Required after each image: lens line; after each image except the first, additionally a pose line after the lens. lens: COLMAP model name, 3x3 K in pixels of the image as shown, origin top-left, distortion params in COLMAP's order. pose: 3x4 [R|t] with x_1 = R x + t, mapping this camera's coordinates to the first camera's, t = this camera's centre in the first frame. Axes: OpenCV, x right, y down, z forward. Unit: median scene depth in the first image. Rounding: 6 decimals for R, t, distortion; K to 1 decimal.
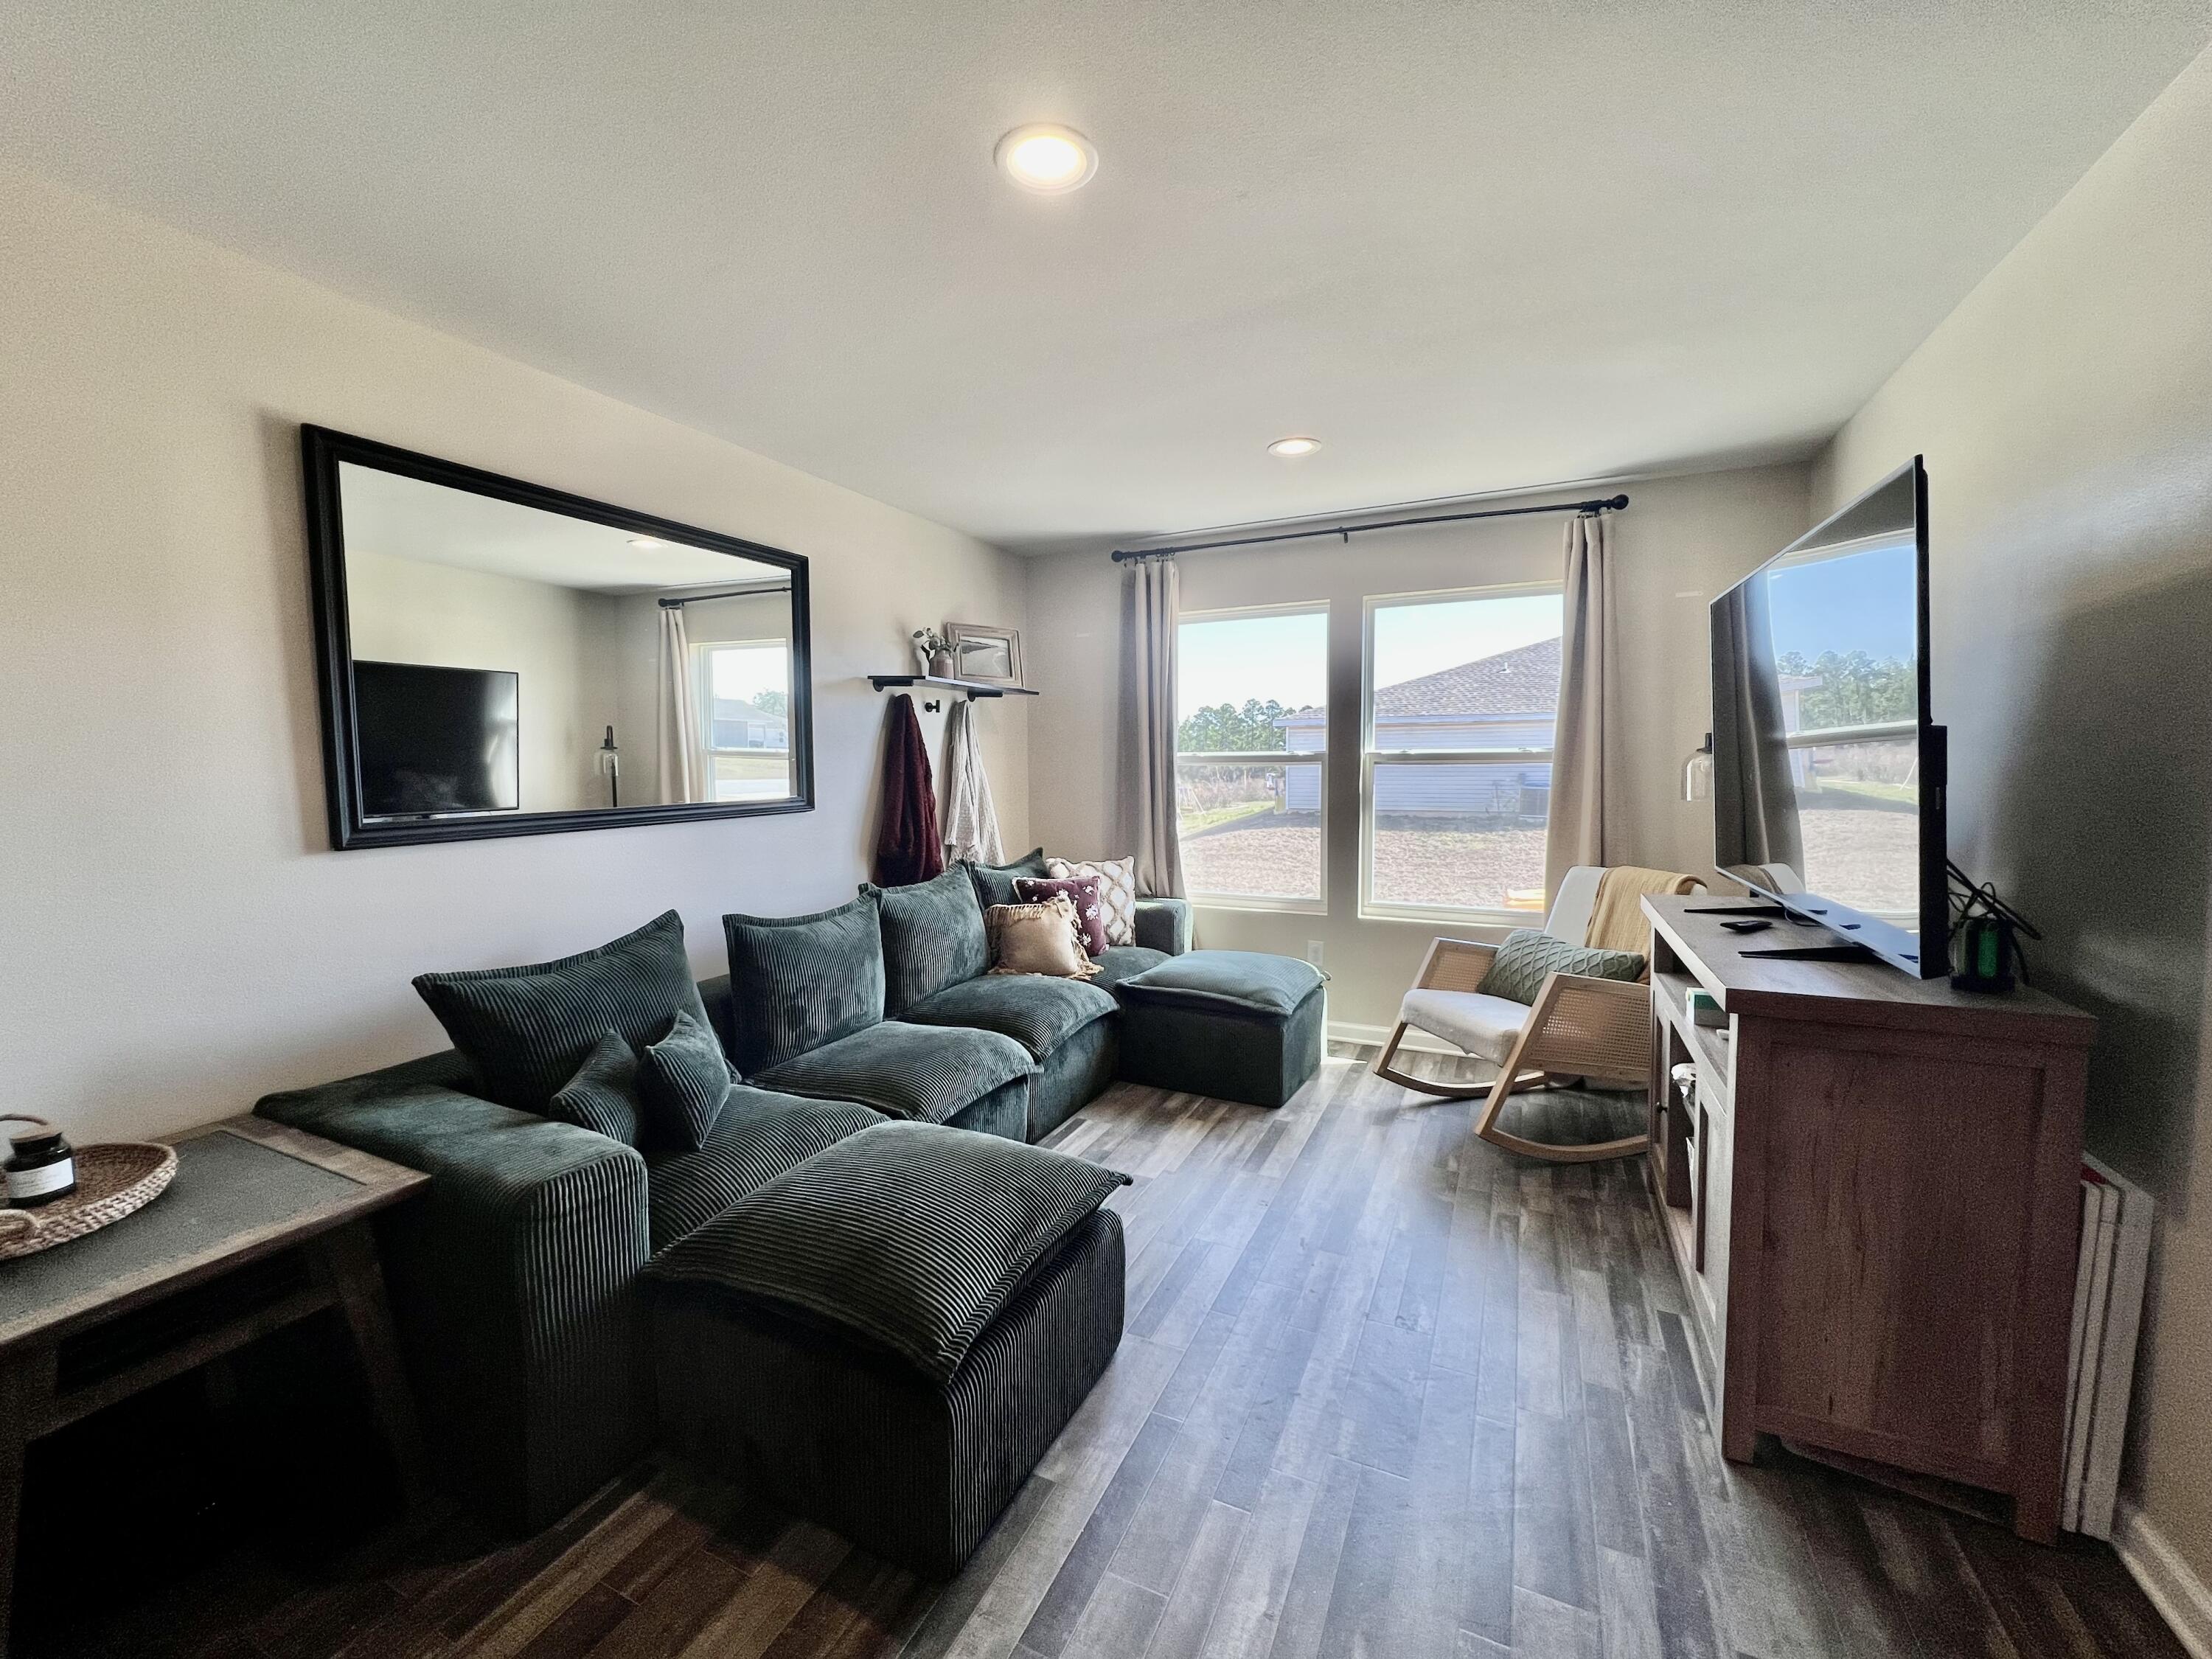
lens RADIAL K [[884.6, 0, 1105.3], [0, 884.6, 816.1], [0, 0, 1]] dist [-0.001739, 0.000519]
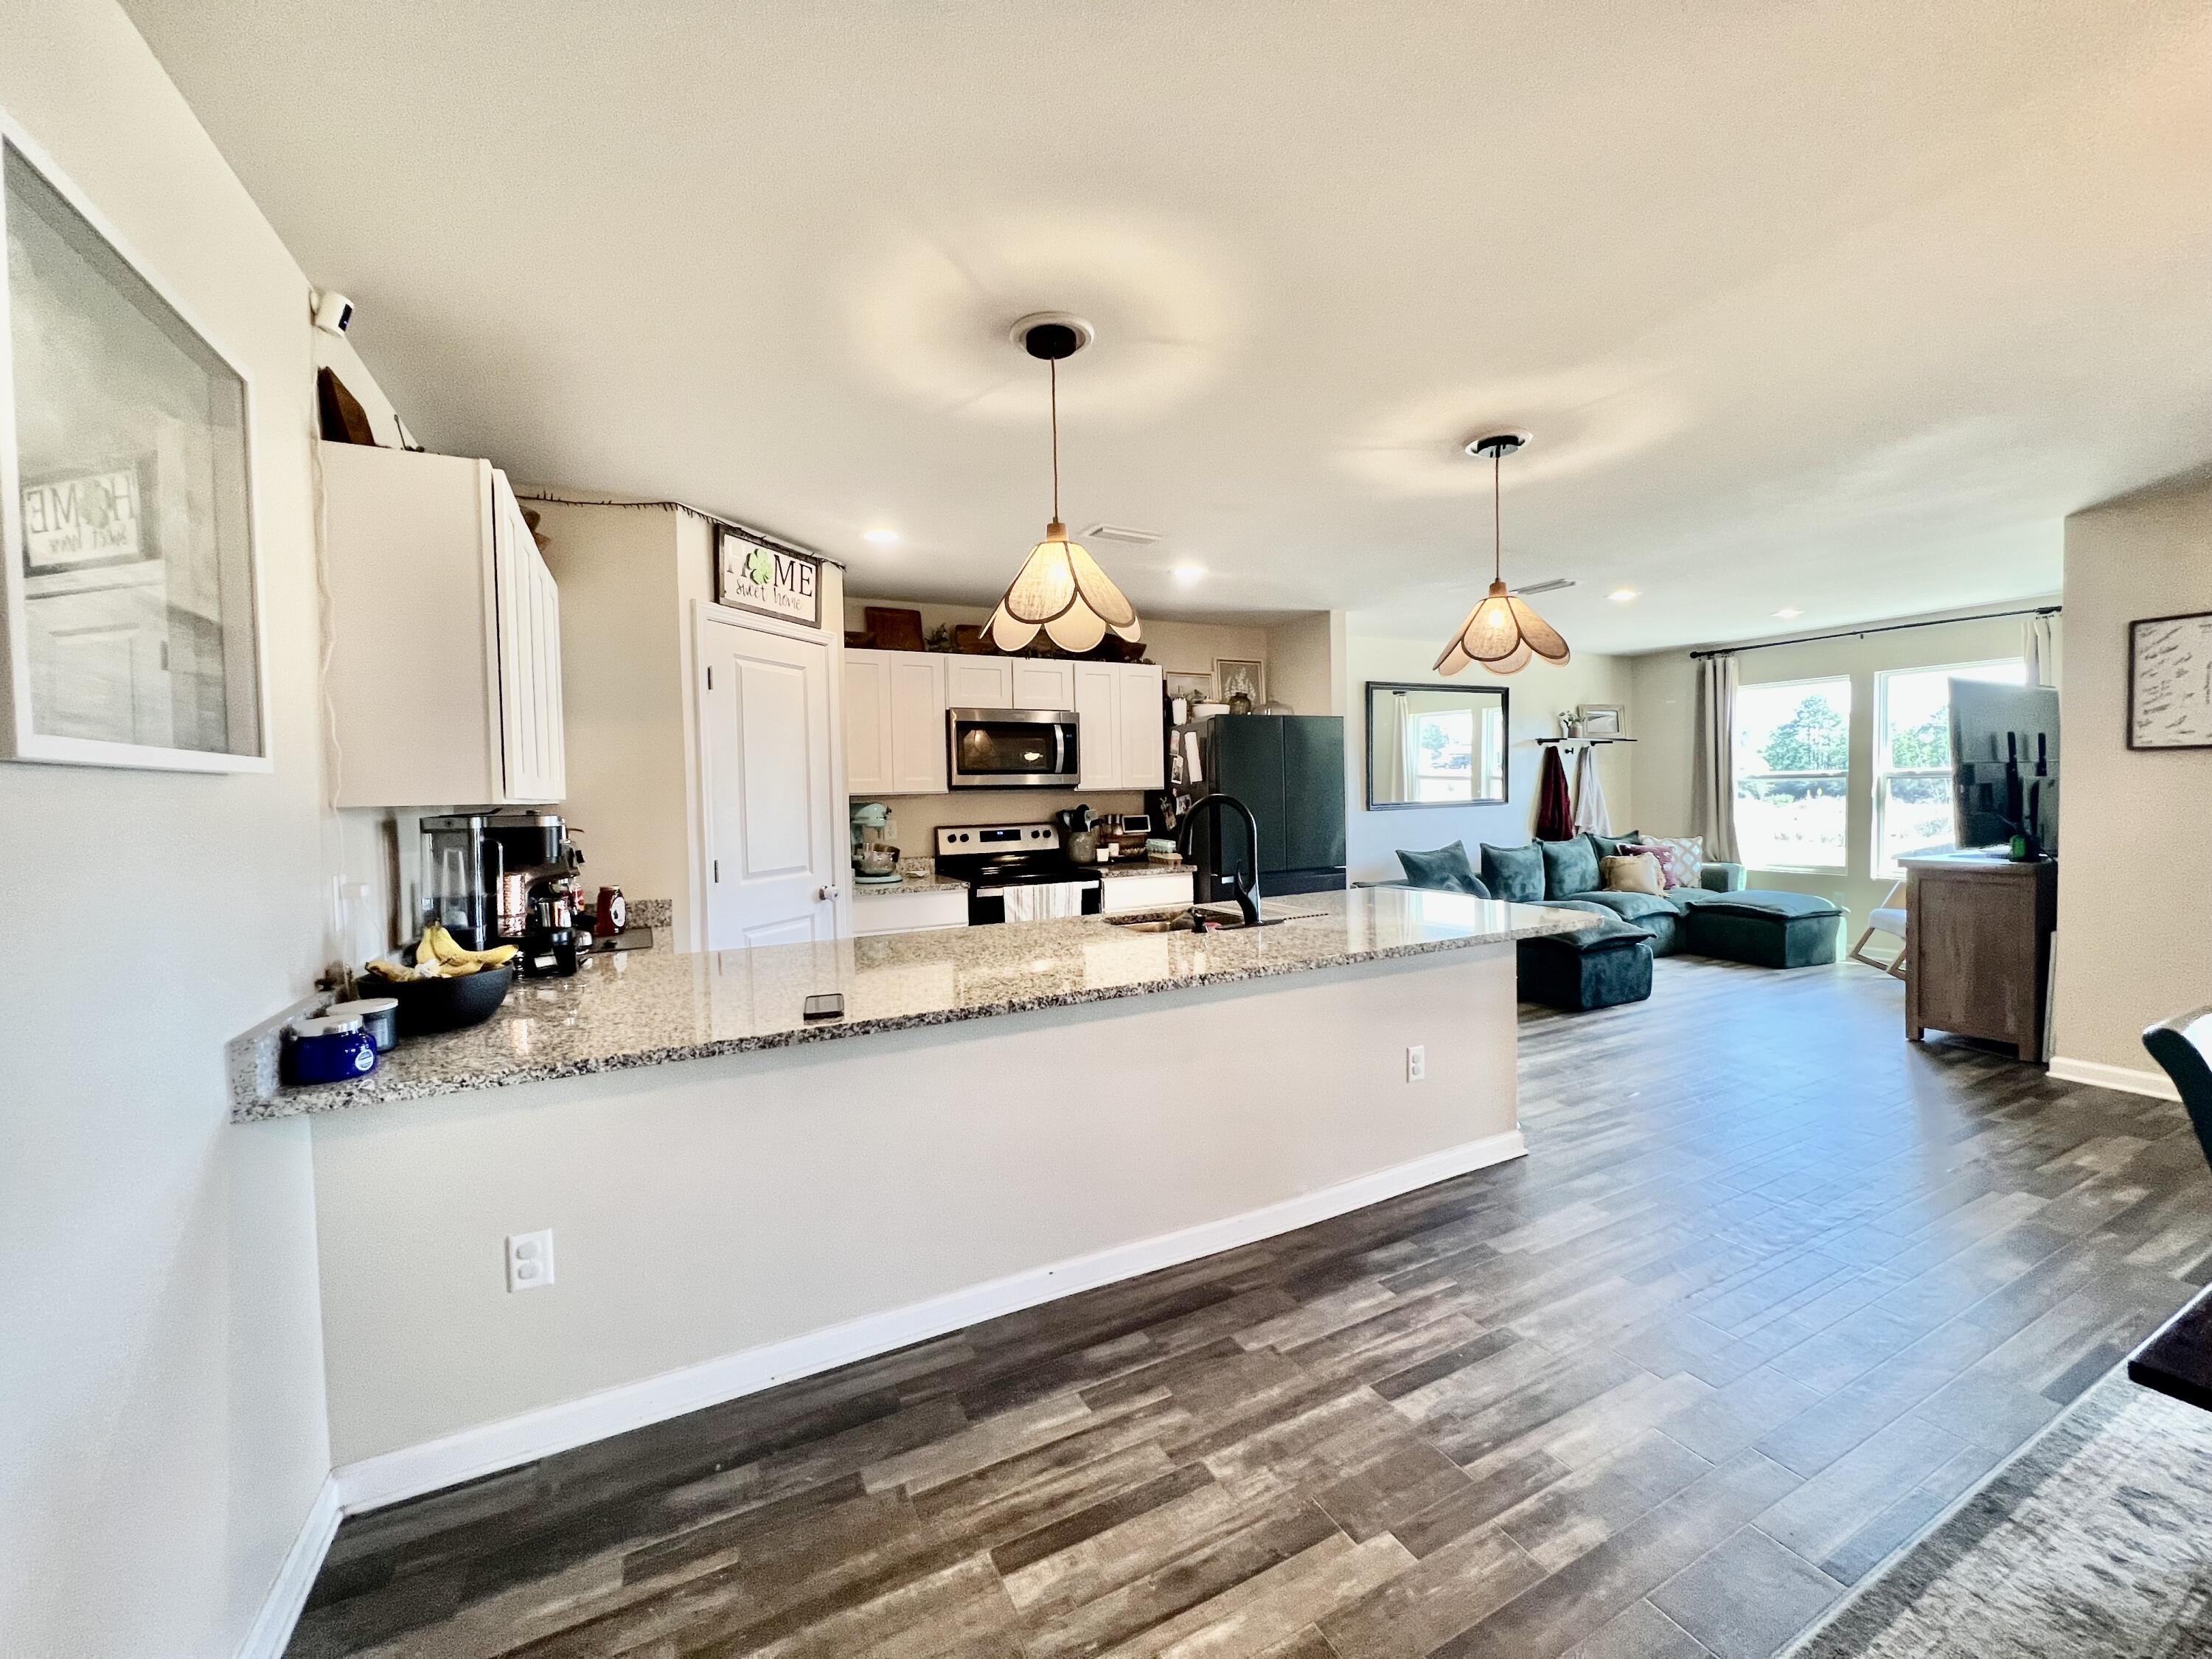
lens RADIAL K [[884.6, 0, 1104.6], [0, 884.6, 821.7], [0, 0, 1]] dist [-0.001739, 0.000519]
pose [[0.792703, 0.013923, -0.609449, 0.177479], [-0.023949, 0.999679, -0.008312, 0.068258], [0.609138, 0.021185, 0.792781, -1.146381]]
